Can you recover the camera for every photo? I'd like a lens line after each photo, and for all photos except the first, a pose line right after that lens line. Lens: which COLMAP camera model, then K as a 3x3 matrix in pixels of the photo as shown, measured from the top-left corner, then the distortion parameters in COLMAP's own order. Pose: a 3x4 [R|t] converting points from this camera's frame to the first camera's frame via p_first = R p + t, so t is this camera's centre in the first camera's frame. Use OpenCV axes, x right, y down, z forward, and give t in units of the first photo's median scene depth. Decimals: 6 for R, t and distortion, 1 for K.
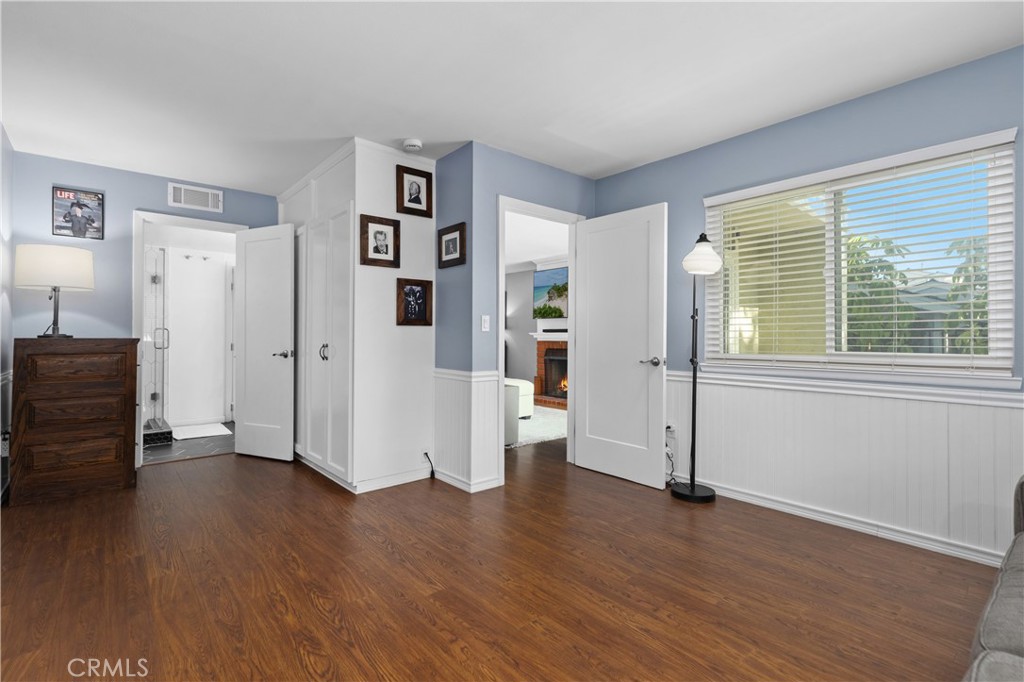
lens RADIAL K [[471.0, 0, 509.6], [0, 471.0, 335.1], [0, 0, 1]] dist [0.007656, 0.000249]
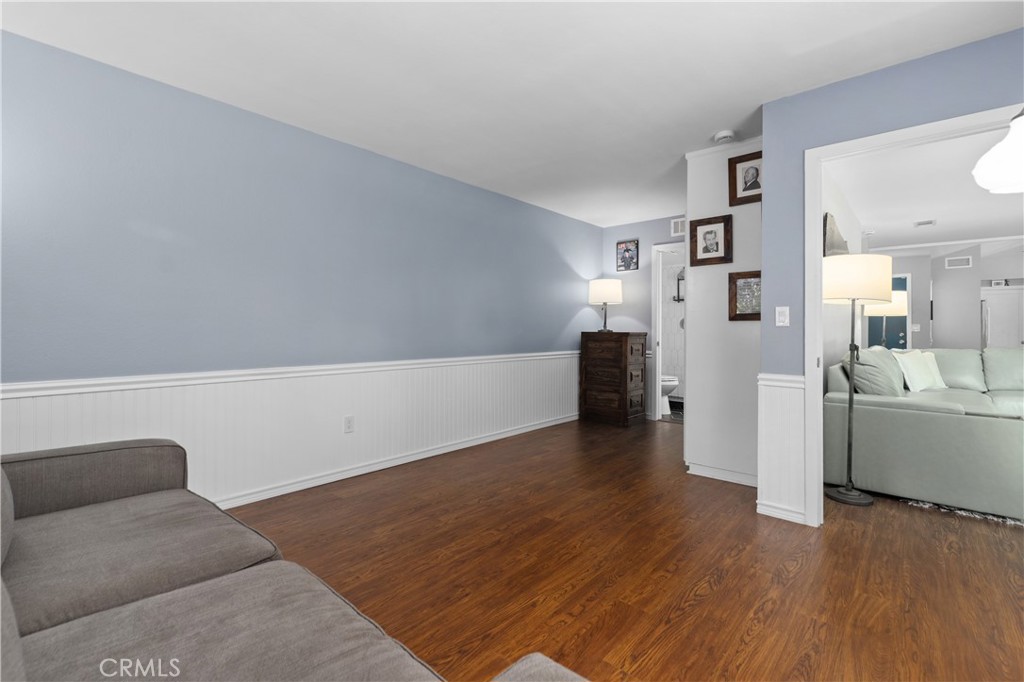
lens RADIAL K [[471.0, 0, 509.6], [0, 471.0, 335.1], [0, 0, 1]] dist [0.007656, 0.000249]
pose [[0.130368, 0.011164, -0.991403, 0.710392], [-0.001725, 0.999938, 0.011034, -0.000841], [0.991464, 0.000272, 0.130379, 0.427063]]
